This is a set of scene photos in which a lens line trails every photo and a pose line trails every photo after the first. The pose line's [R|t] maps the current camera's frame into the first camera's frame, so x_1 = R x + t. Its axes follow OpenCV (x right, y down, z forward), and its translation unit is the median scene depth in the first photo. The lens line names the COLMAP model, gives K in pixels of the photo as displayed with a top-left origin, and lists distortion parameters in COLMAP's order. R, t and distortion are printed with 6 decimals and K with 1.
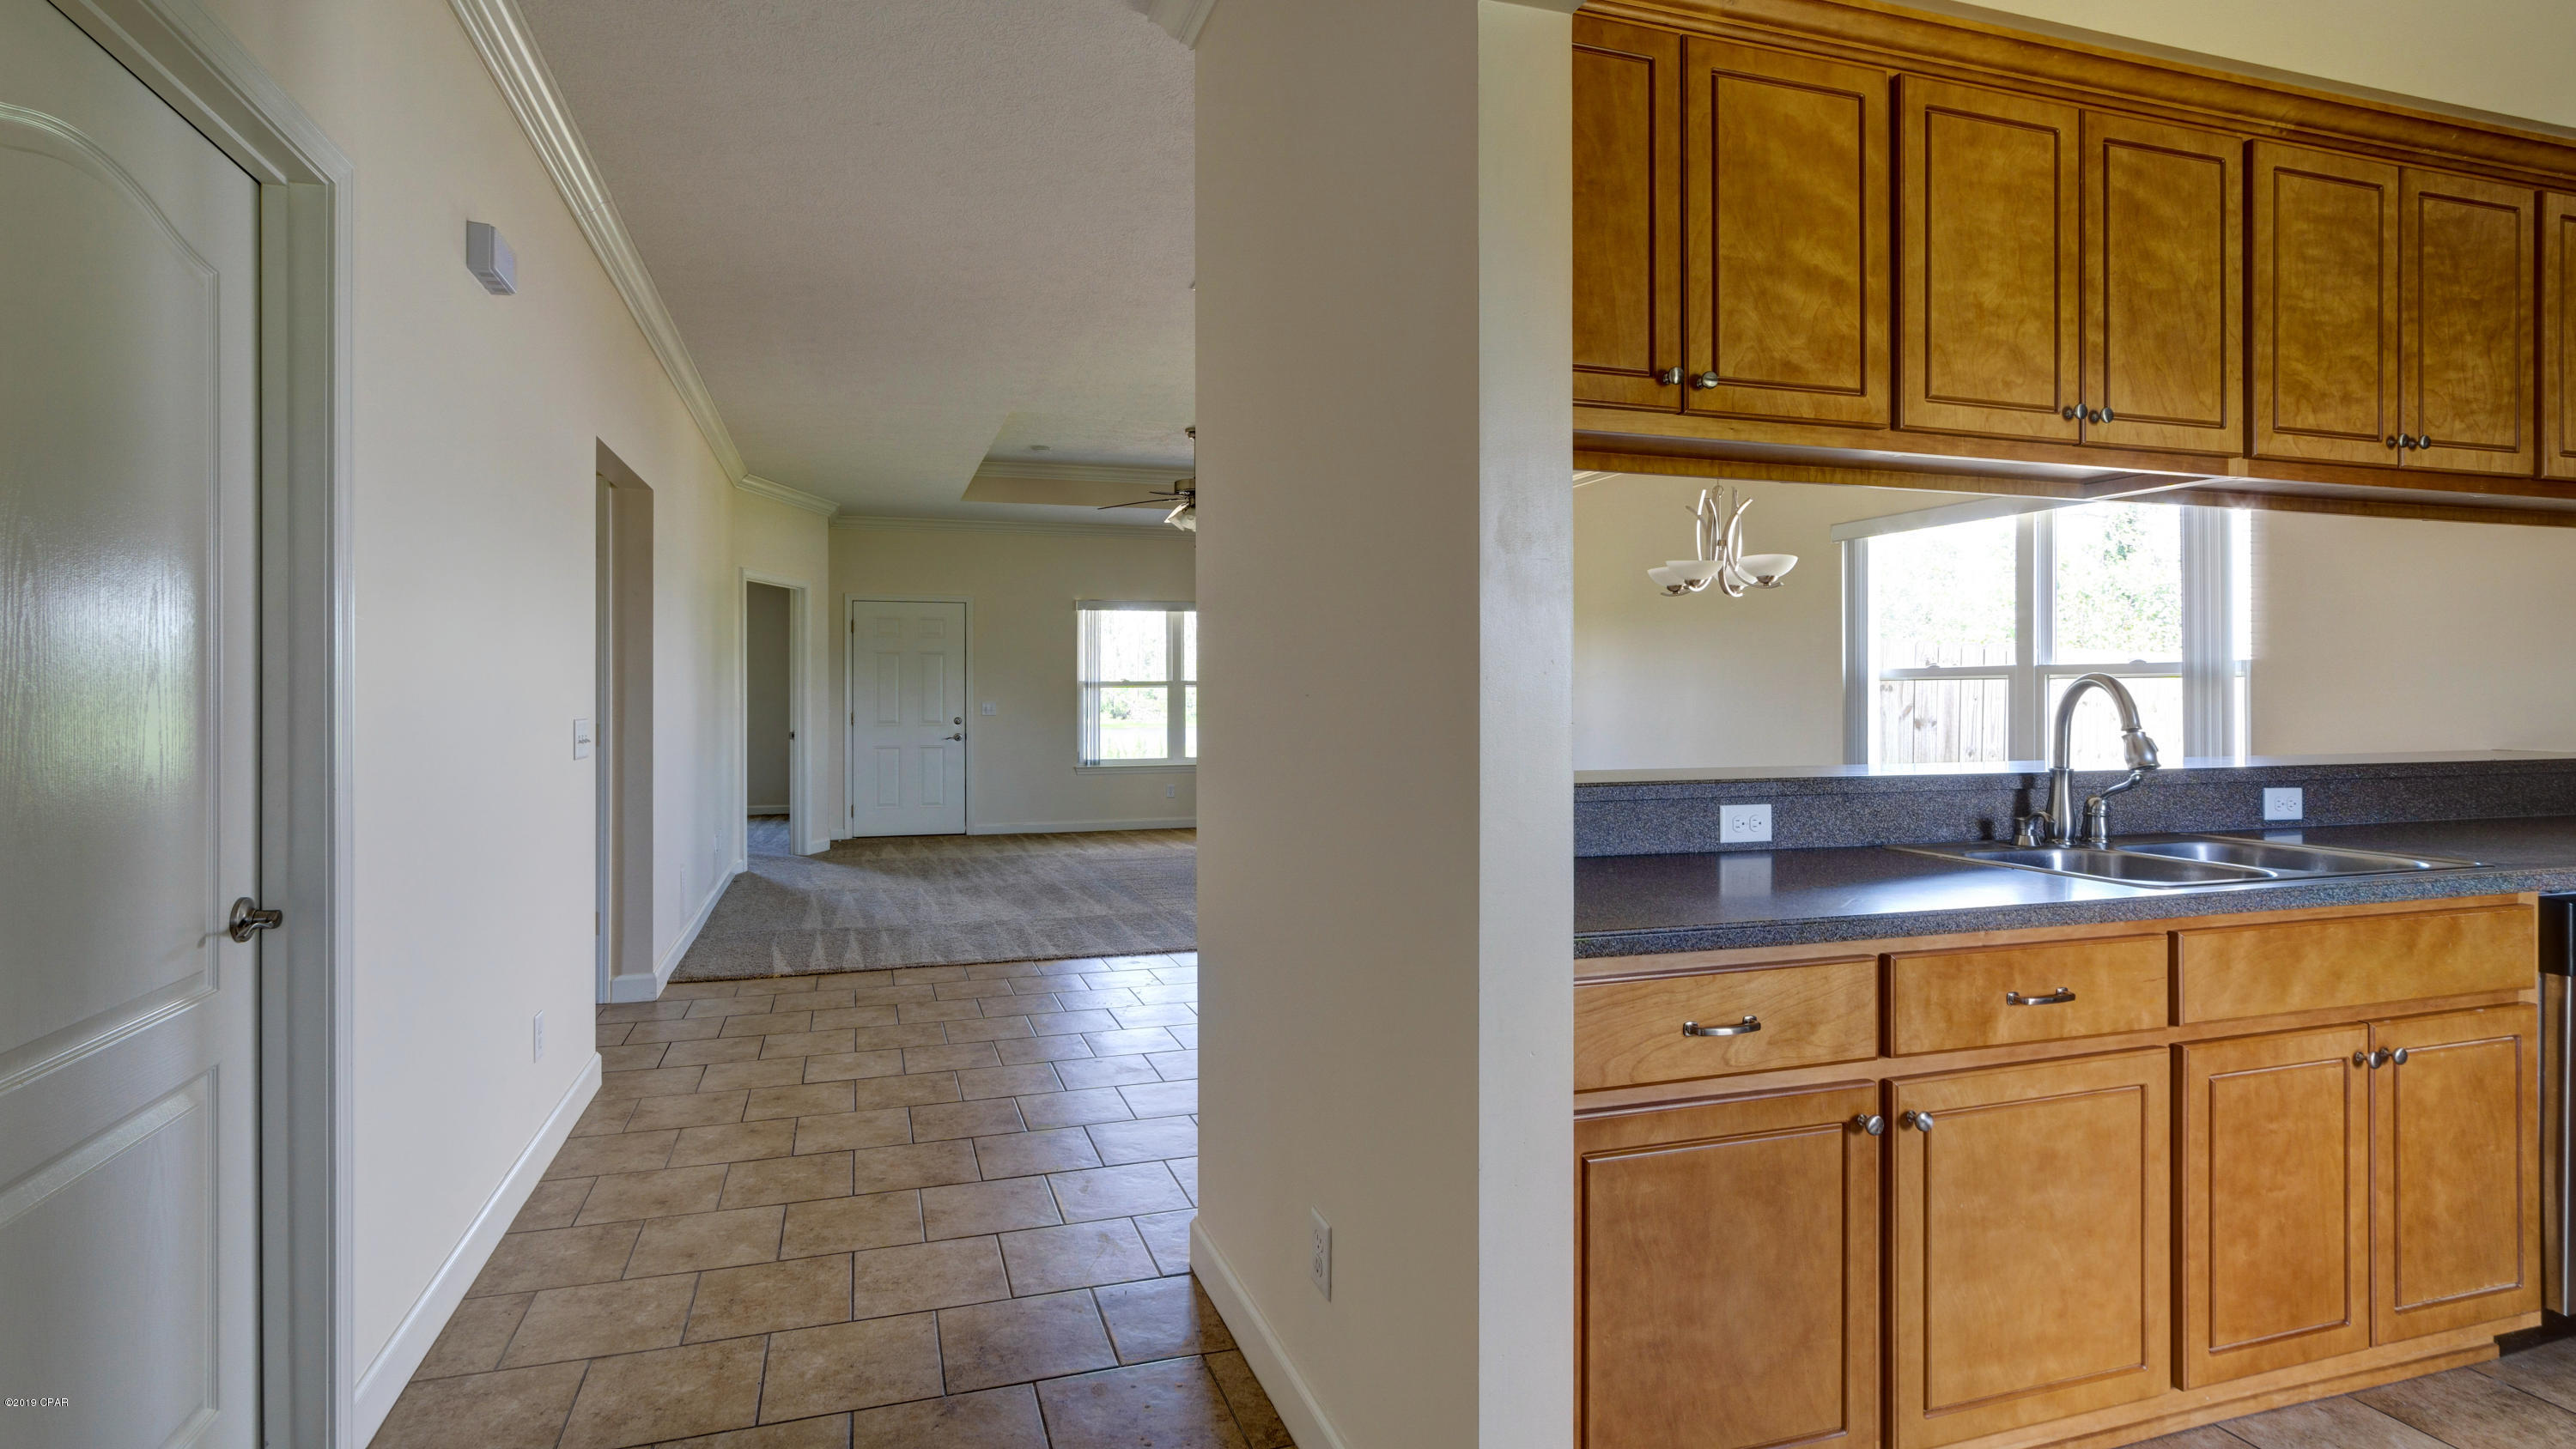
lens RADIAL K [[1184.1, 0, 1265.4], [0, 1184.1, 694.9], [0, 0, 1]] dist [-0.005605, 0.002591]
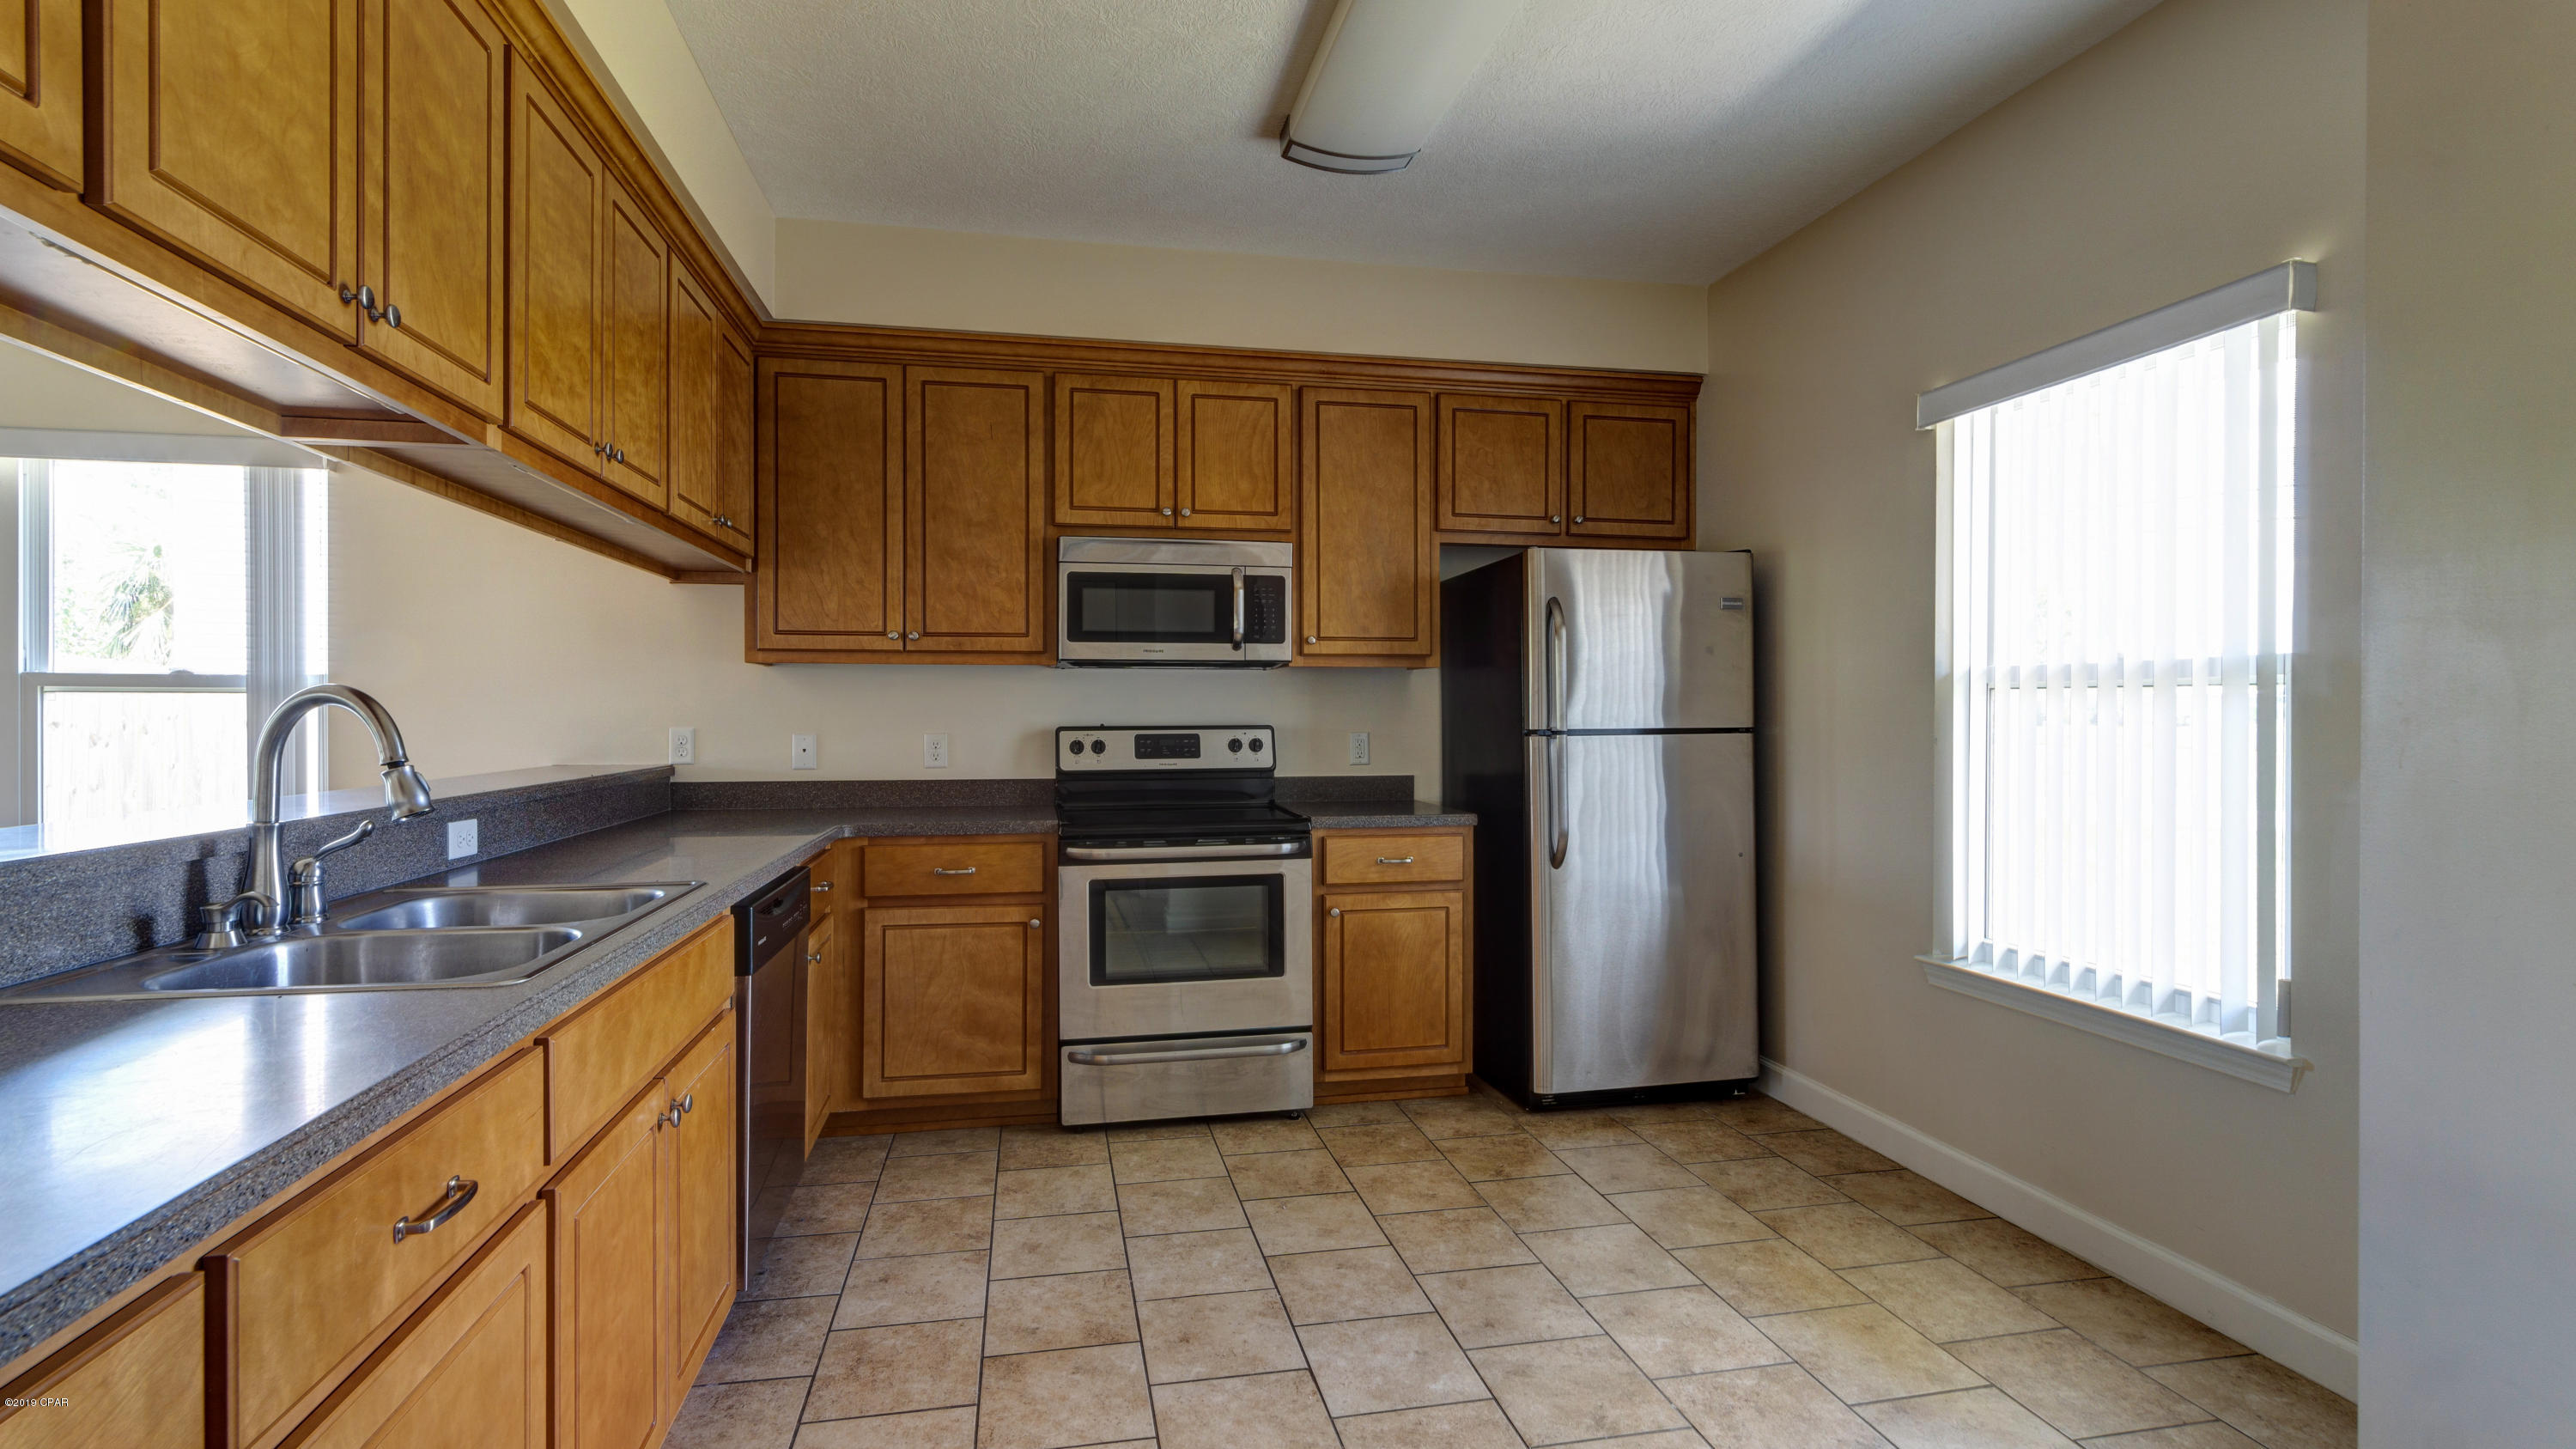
lens RADIAL K [[1184.4, 0, 1208.4], [0, 1184.4, 712.3], [0, 0, 1]] dist [-0.005605, 0.002591]
pose [[0.129971, 0.002084, 0.991516, 0.079766], [-0.000988, 0.999998, -0.001972, -0.000758], [-0.991517, -0.000723, 0.129973, 0.424634]]
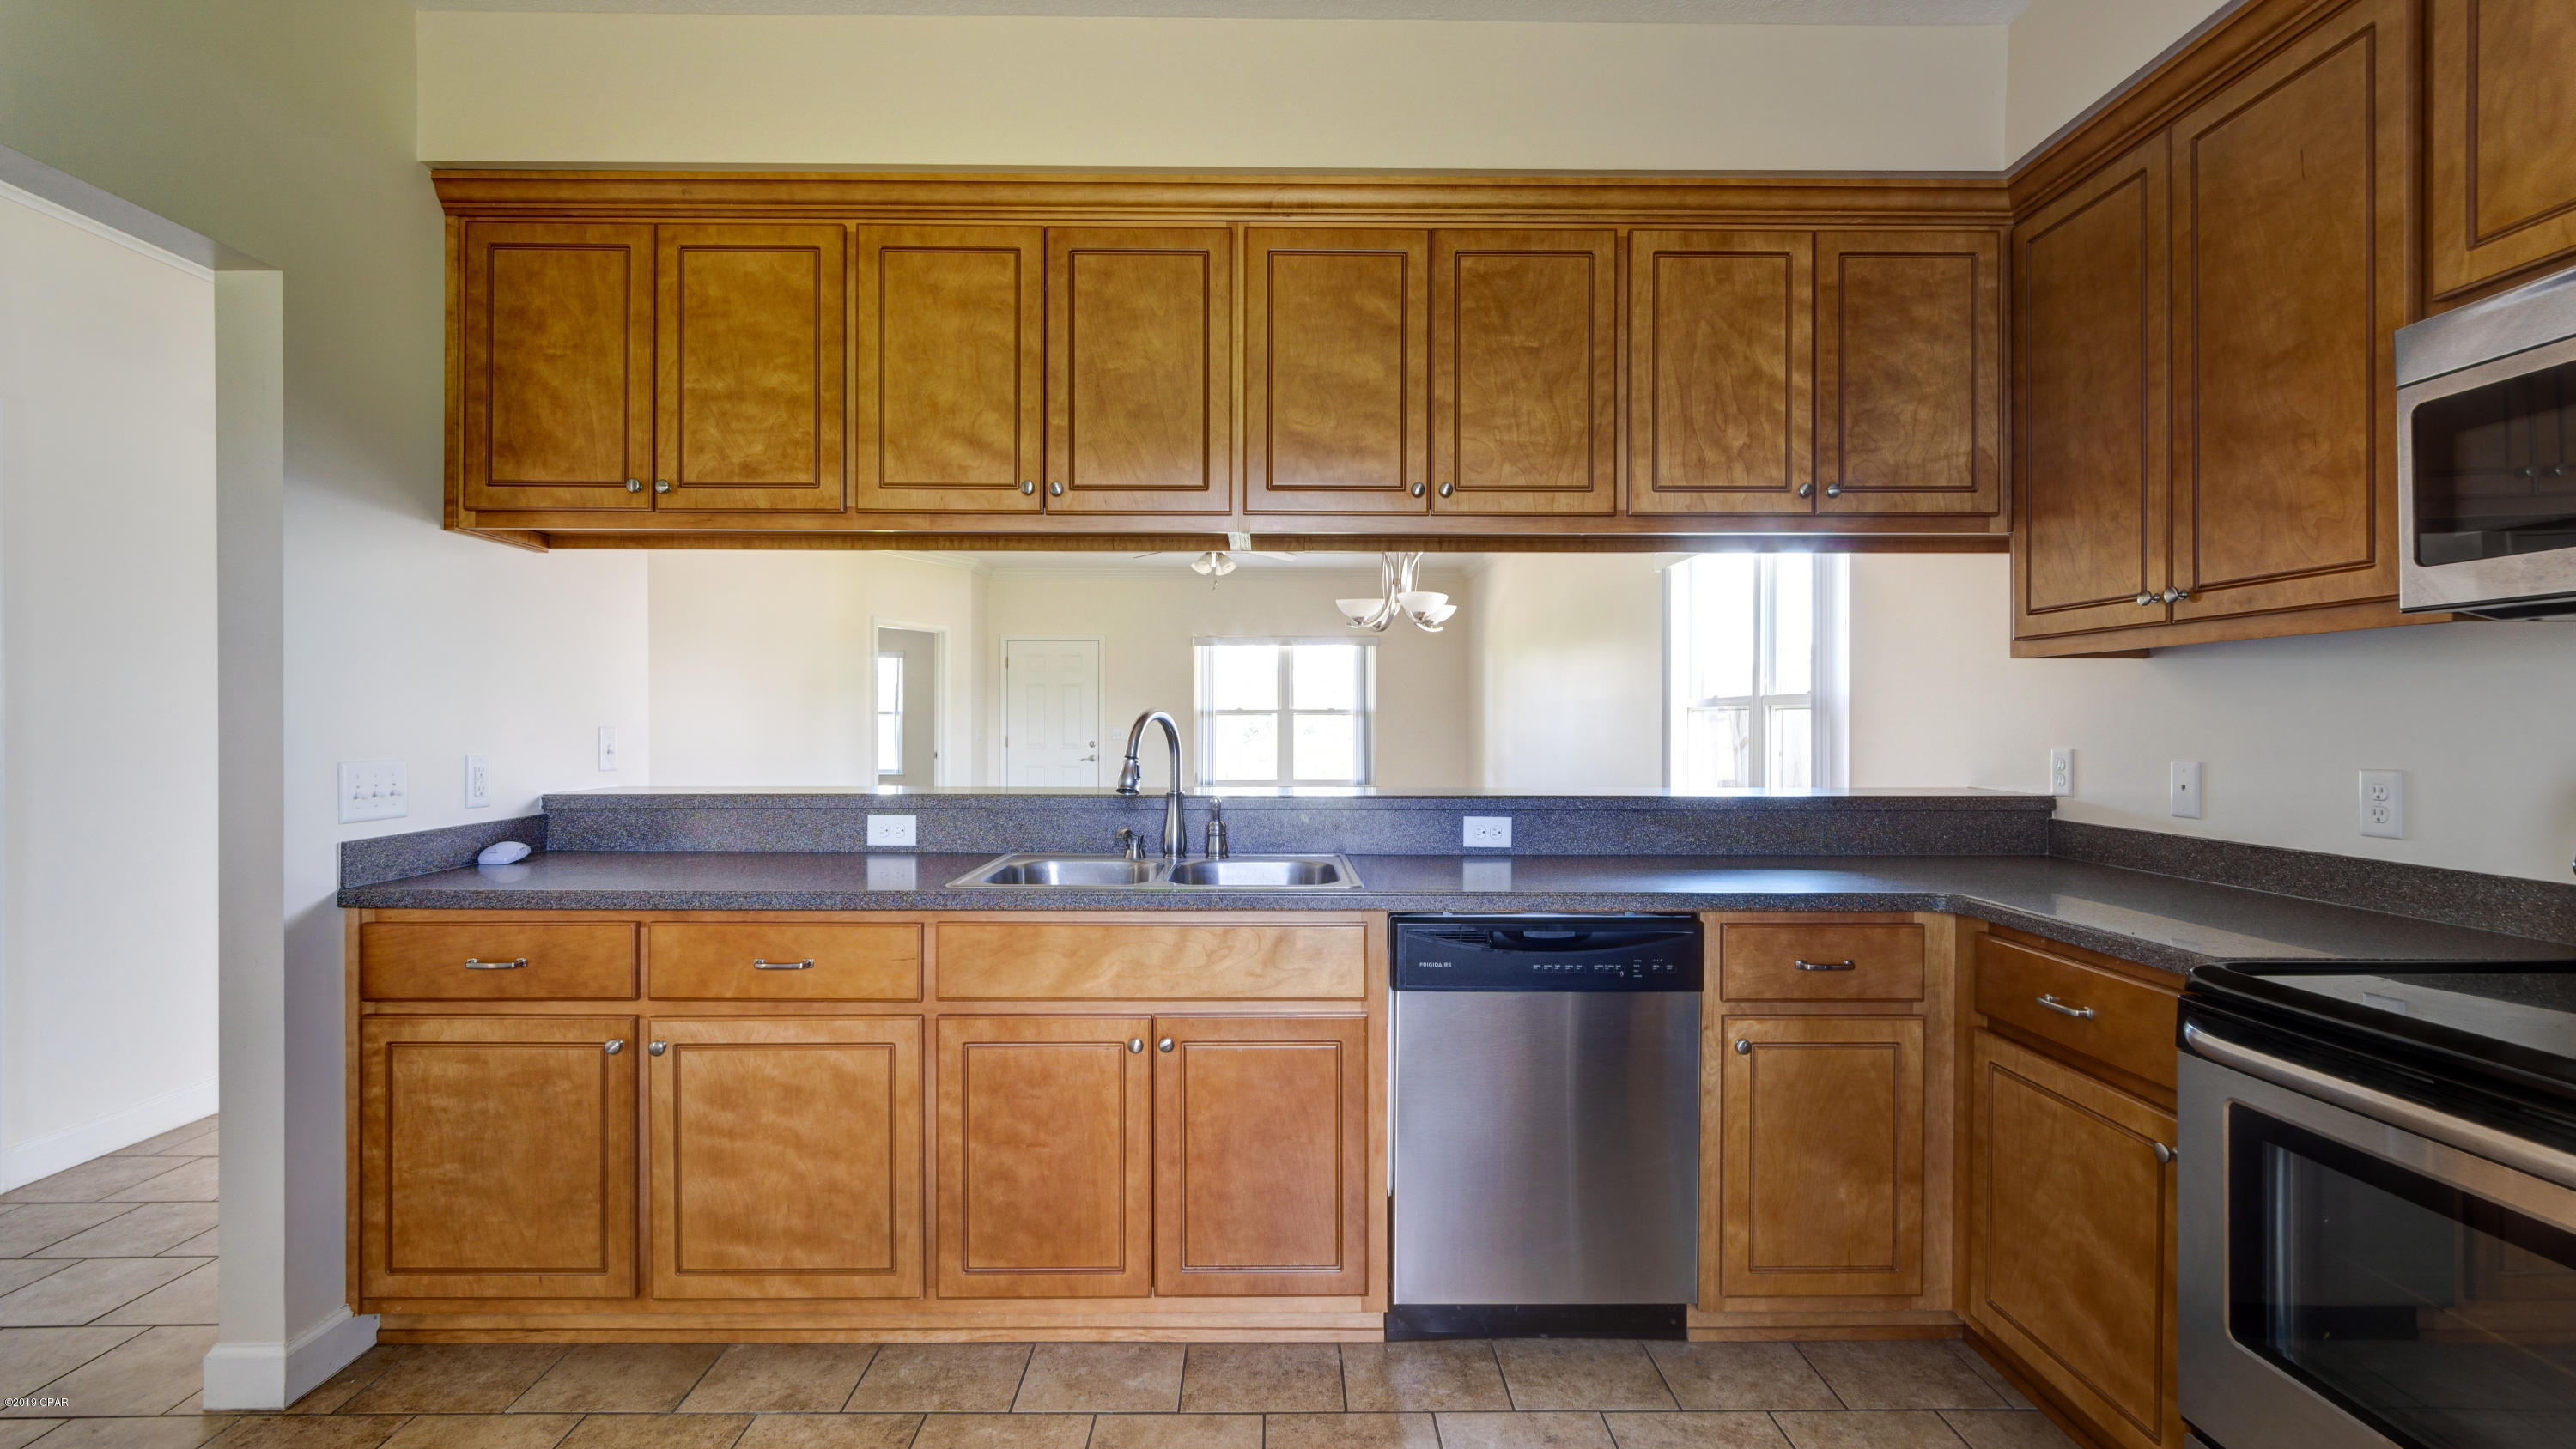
lens RADIAL K [[1184.1, 0, 1384.1], [0, 1184.1, 725.7], [0, 0, 1]] dist [-0.005605, 0.002591]
pose [[0.961146, 0.004830, -0.275997, 1.335987], [-0.003929, 0.999985, 0.003819, -0.006544], [0.276012, -0.002586, 0.961151, -0.037465]]
